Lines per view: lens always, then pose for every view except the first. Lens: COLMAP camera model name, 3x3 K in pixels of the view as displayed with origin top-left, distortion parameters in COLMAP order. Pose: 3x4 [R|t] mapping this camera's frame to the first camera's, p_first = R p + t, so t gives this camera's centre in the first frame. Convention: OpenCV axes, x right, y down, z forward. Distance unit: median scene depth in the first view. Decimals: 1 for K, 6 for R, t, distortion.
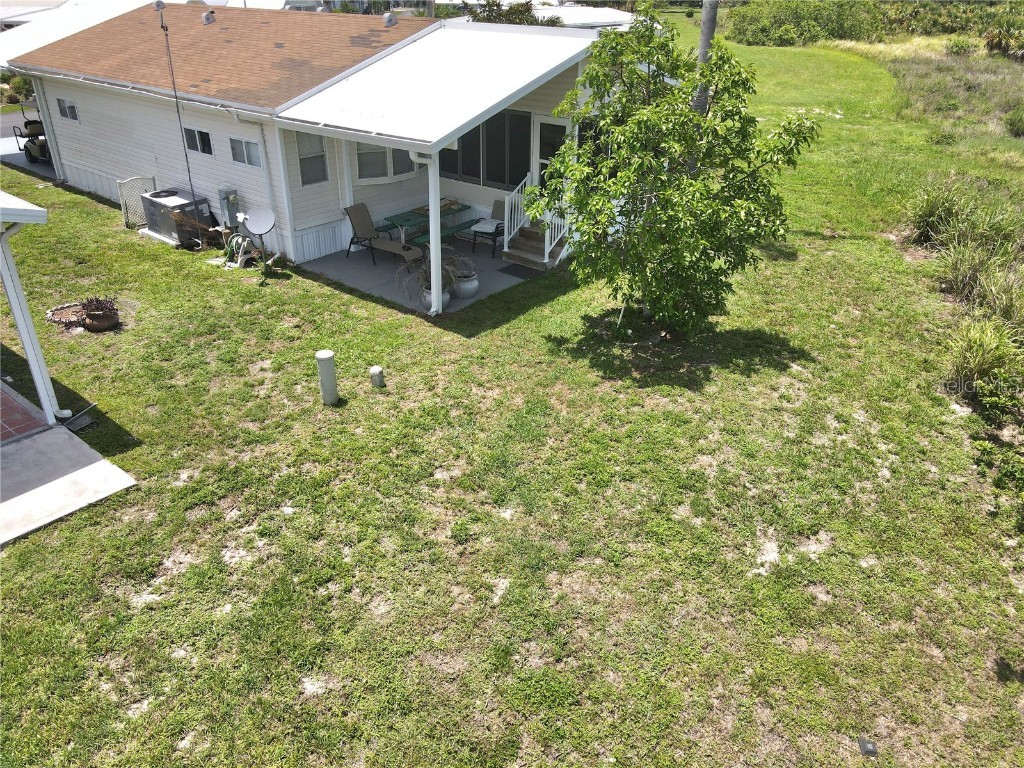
lens RADIAL K [[756.0, 0, 512.0], [0, 756.0, 384.0], [0, 0, 1]] dist [0.005003, 0.013713]
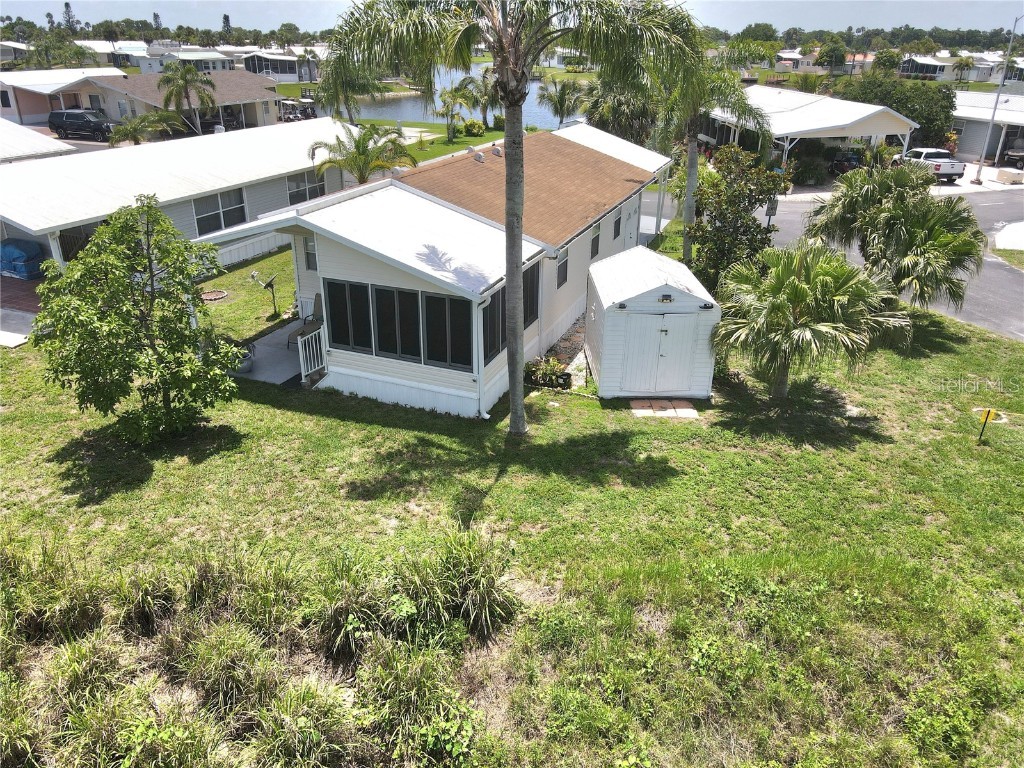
lens RADIAL K [[756.0, 0, 512.0], [0, 756.0, 384.0], [0, 0, 1]] dist [0.005003, 0.013713]
pose [[0.290799, 0.385207, -0.875815, 1.375000], [-0.449017, 0.863255, 0.230595, -0.673795], [0.844879, 0.326199, 0.423998, 0.911134]]
